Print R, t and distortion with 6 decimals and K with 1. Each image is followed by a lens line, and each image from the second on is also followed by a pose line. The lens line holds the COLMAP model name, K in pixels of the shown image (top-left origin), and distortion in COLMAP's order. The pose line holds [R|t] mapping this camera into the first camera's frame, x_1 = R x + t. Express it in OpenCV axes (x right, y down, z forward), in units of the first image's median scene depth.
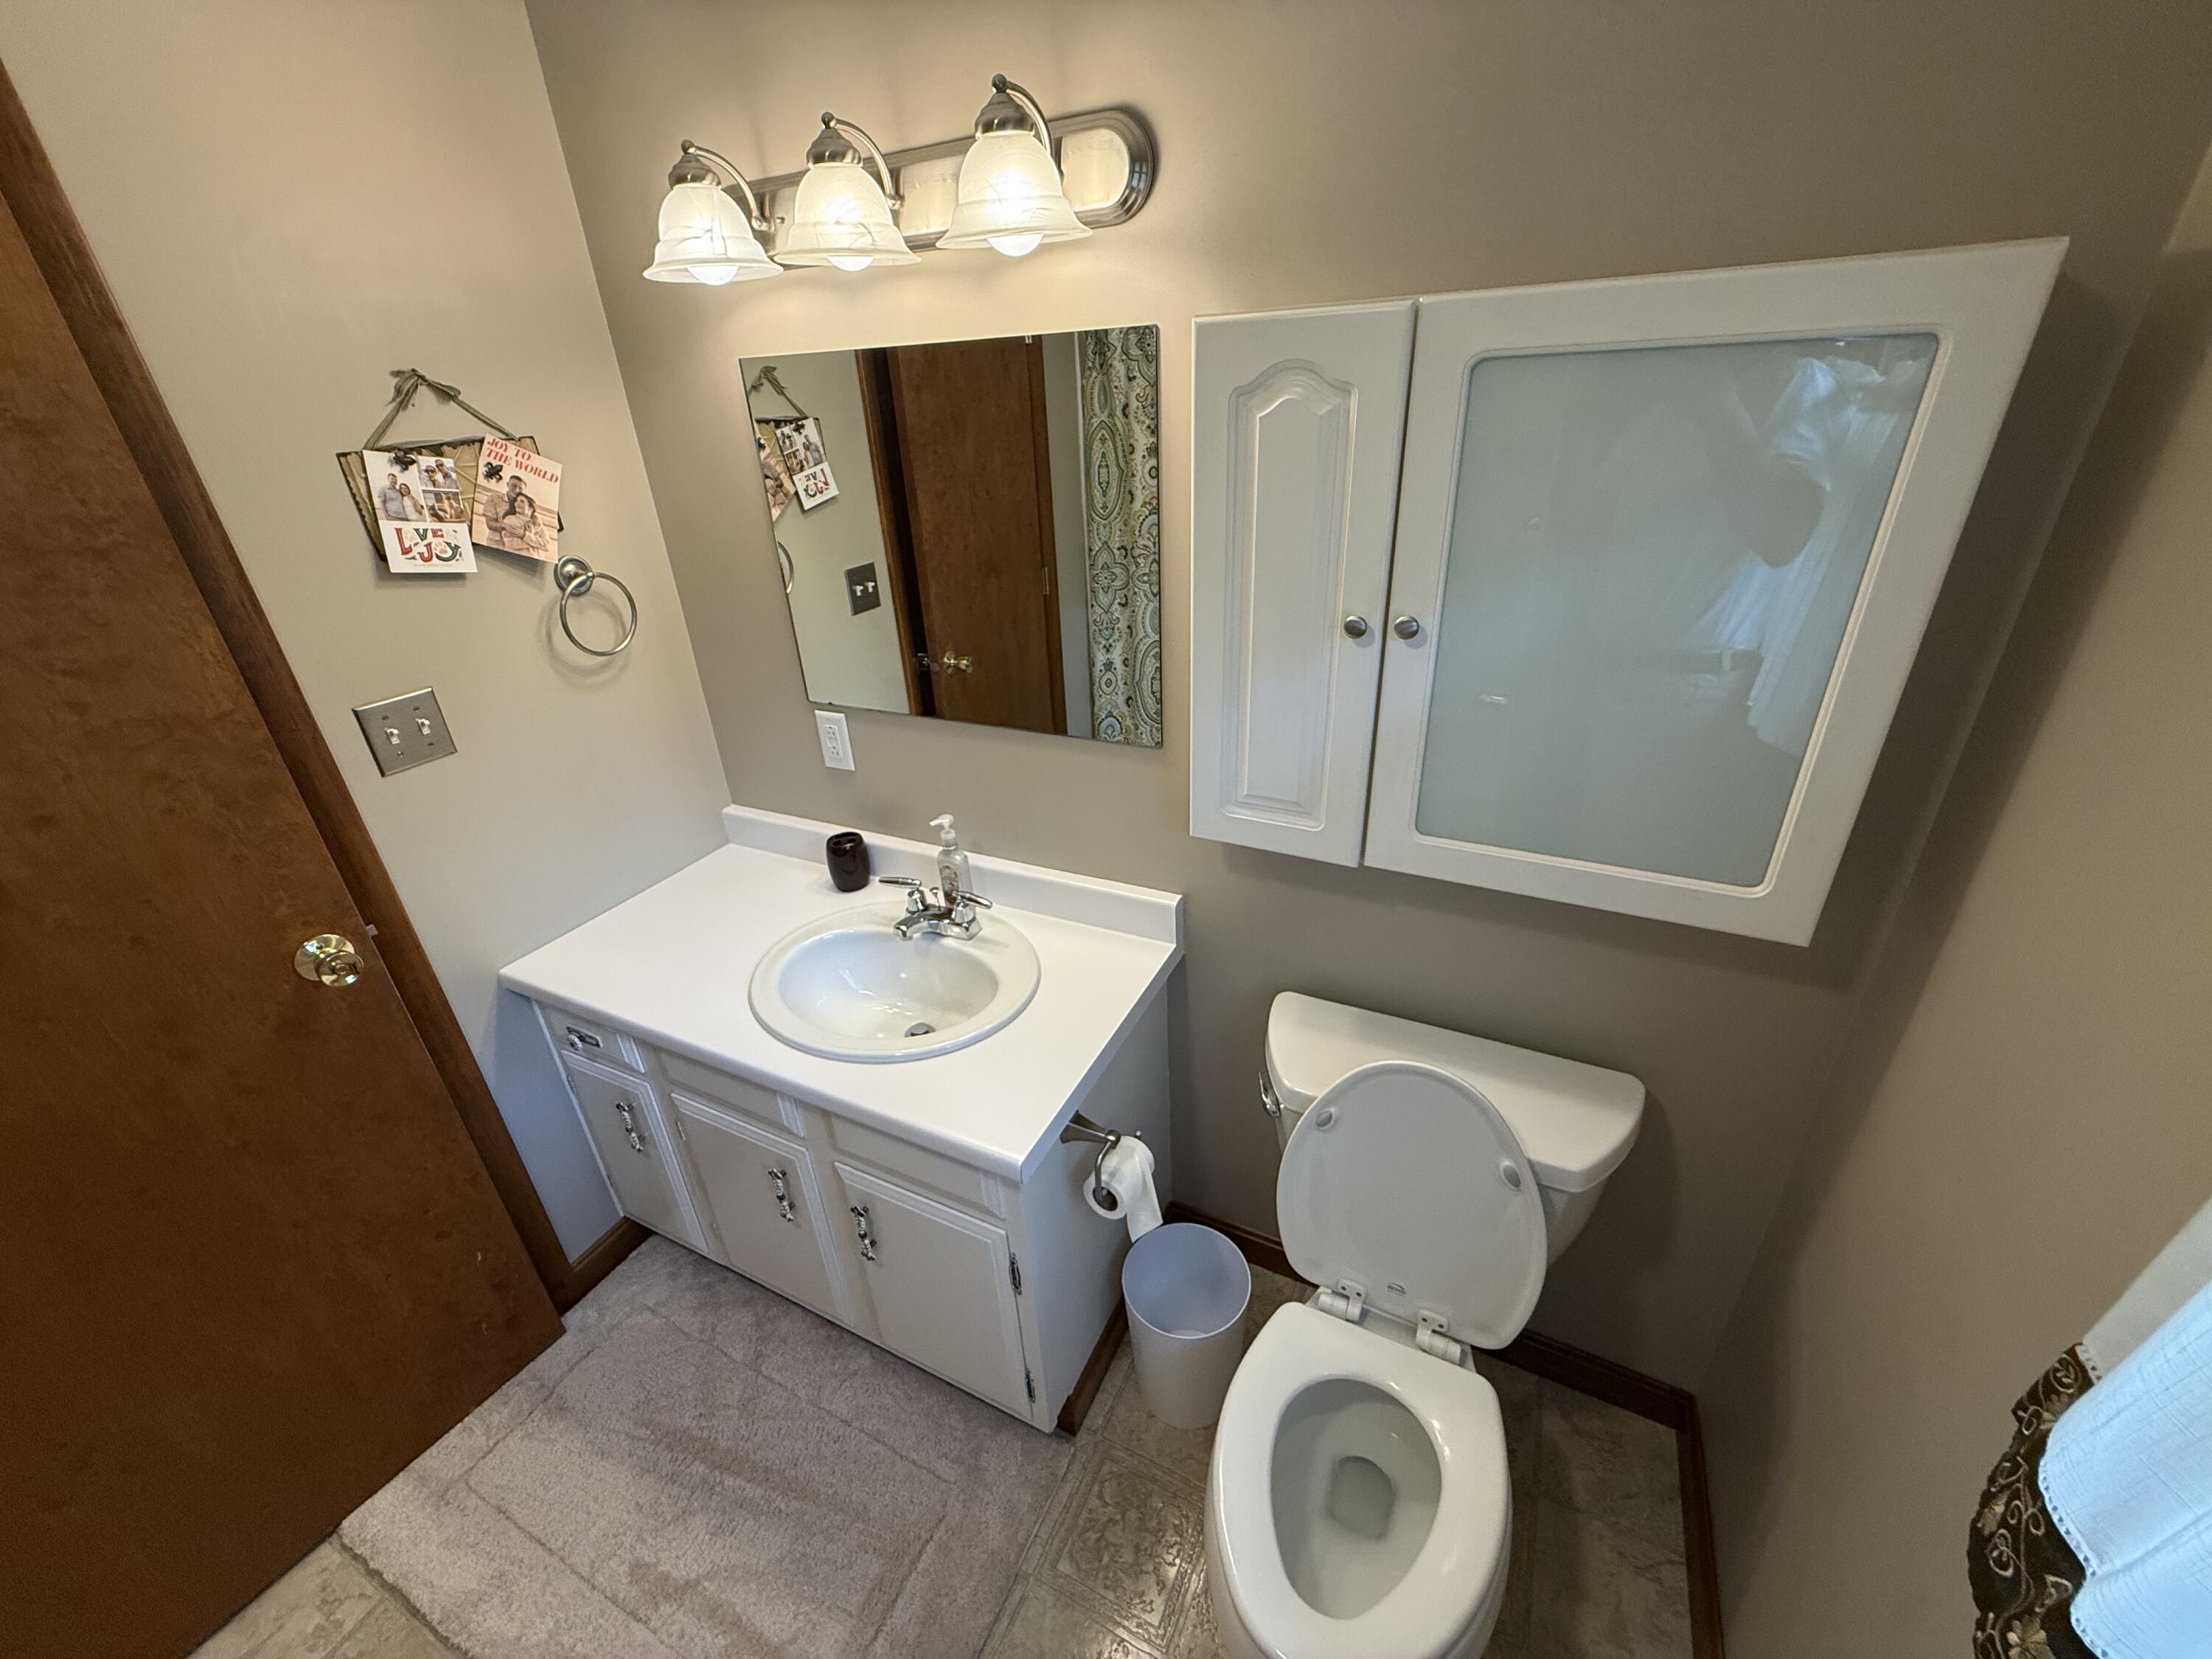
lens RADIAL K [[879.0, 0, 1096.8], [0, 879.0, 838.7], [0, 0, 1]] dist [-0.001621, -0.000131]
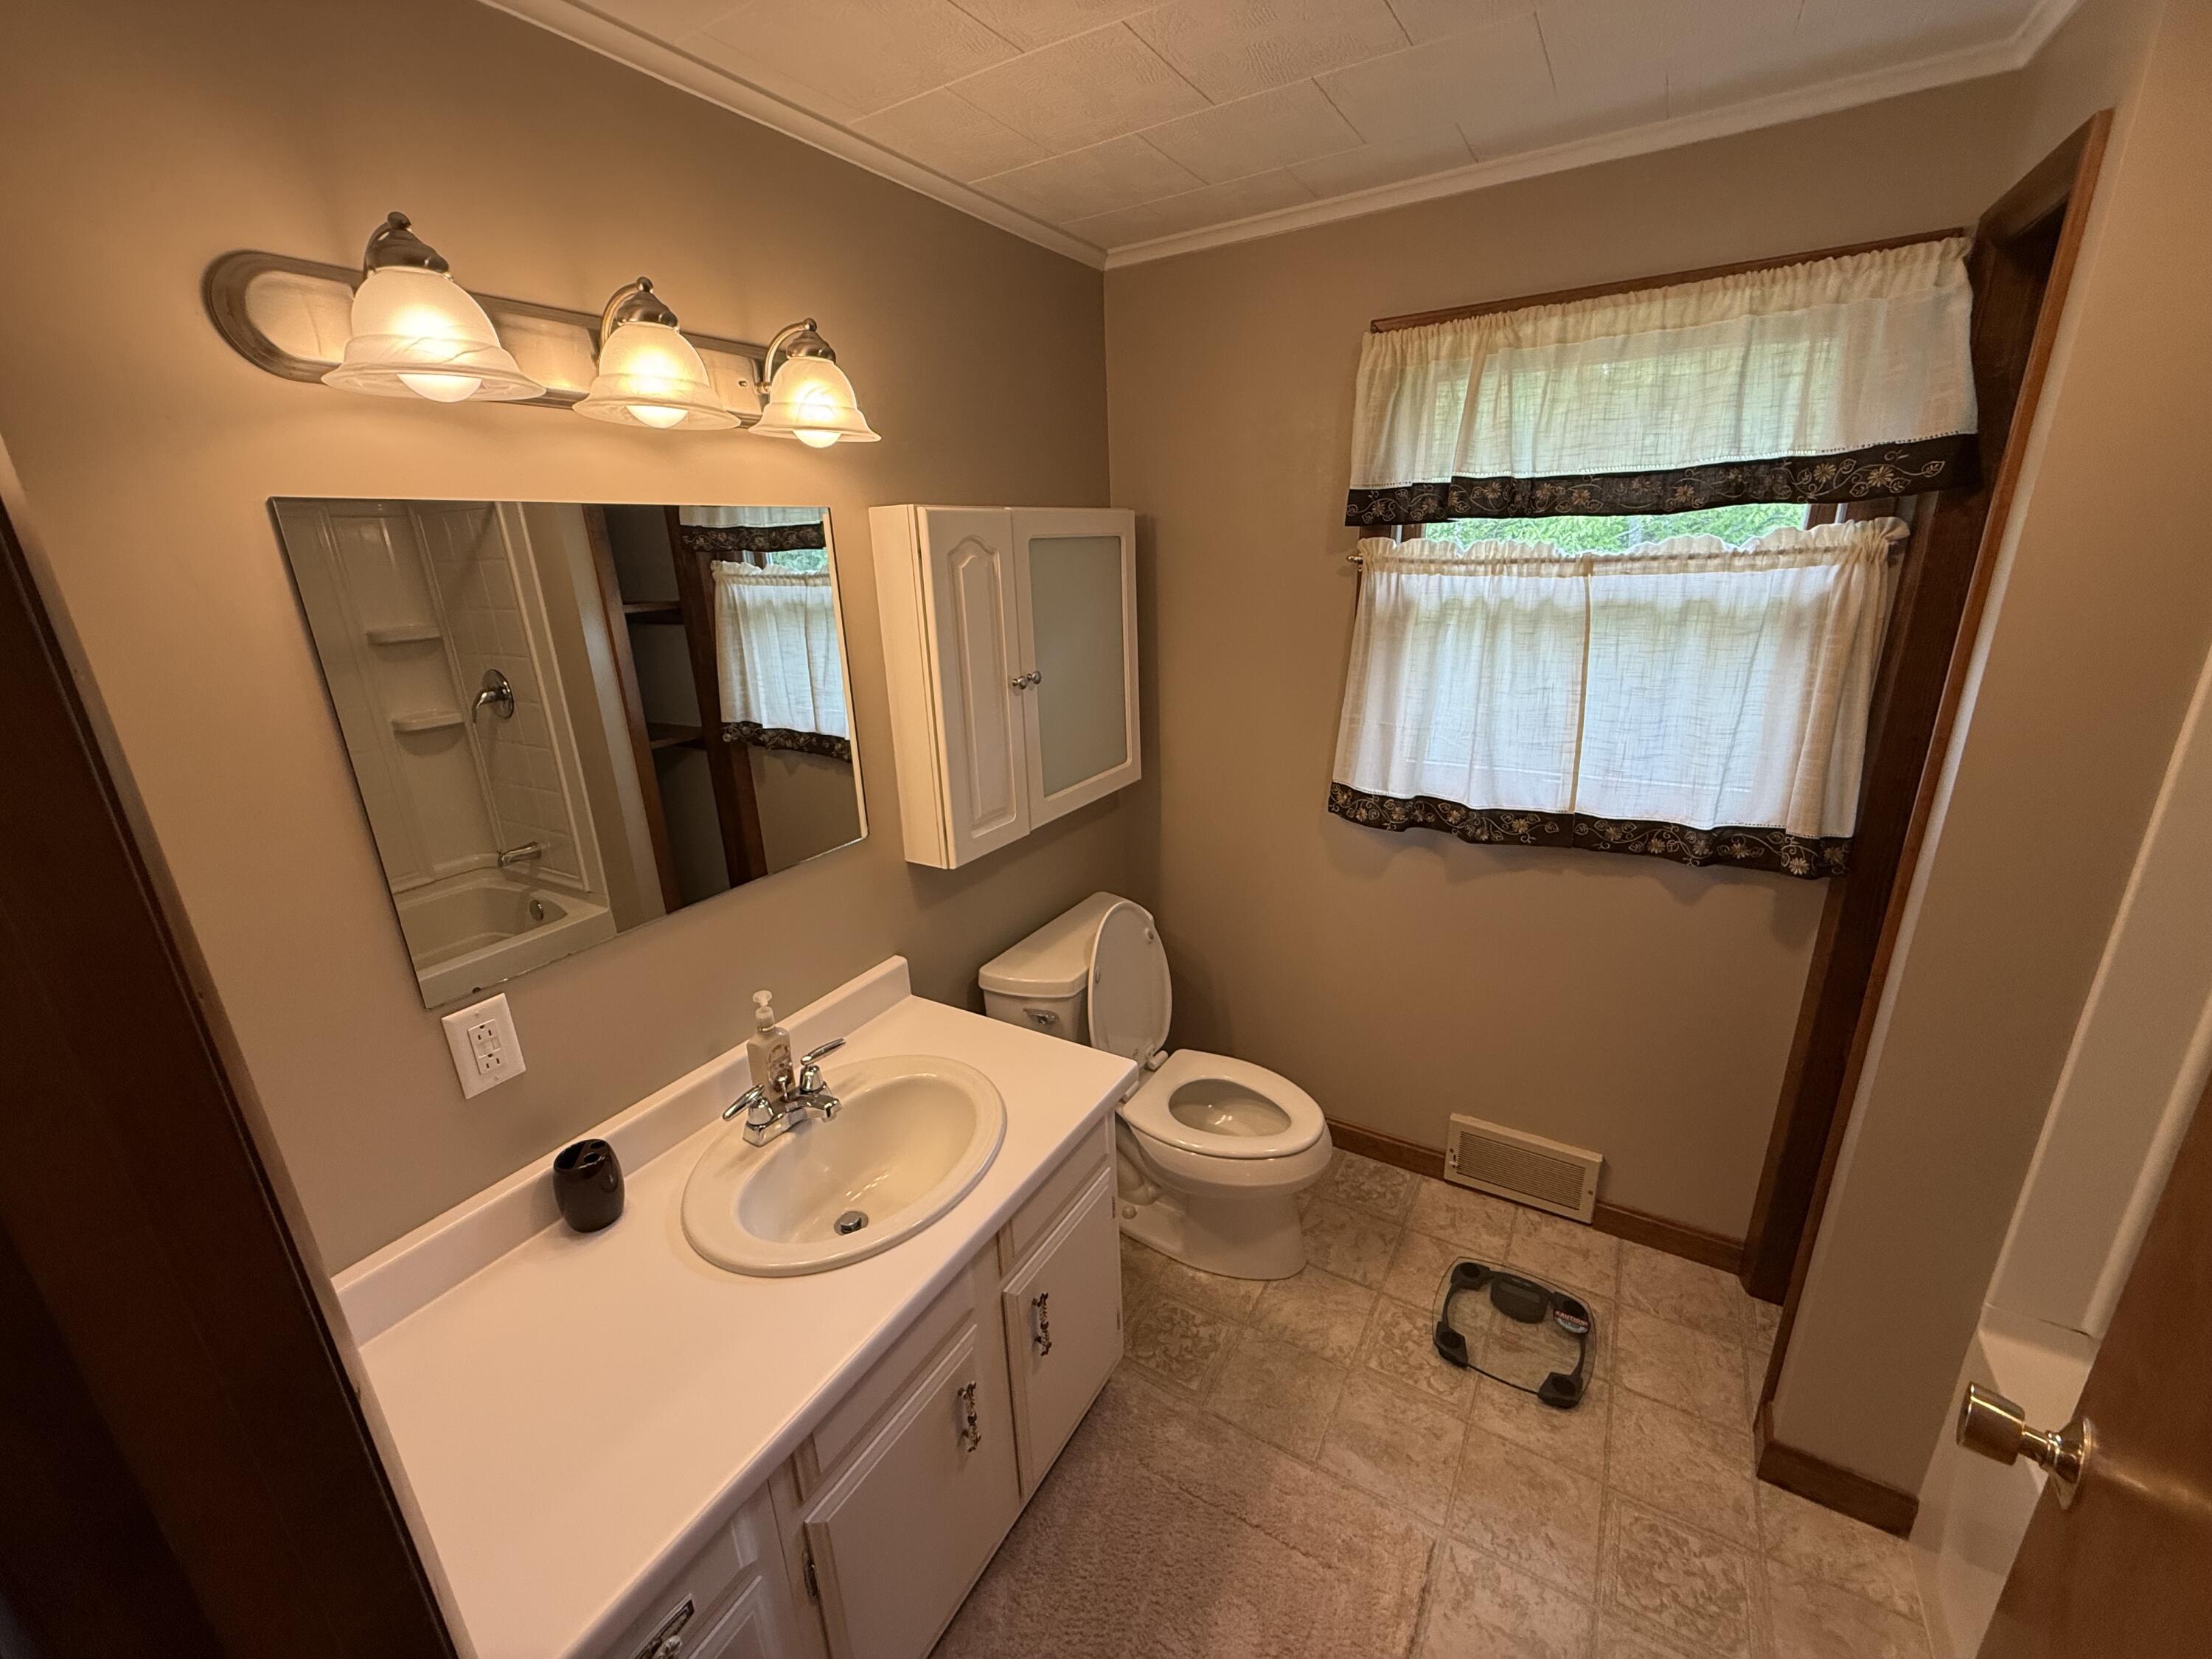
lens RADIAL K [[879.0, 0, 1092.4], [0, 879.0, 846.3], [0, 0, 1]] dist [-0.001621, -0.000131]
pose [[0.087819, -0.282396, 0.955270, -1.185488], [0.483345, 0.850600, 0.207020, -0.216696], [-0.871014, 0.443544, 0.211194, 0.555233]]
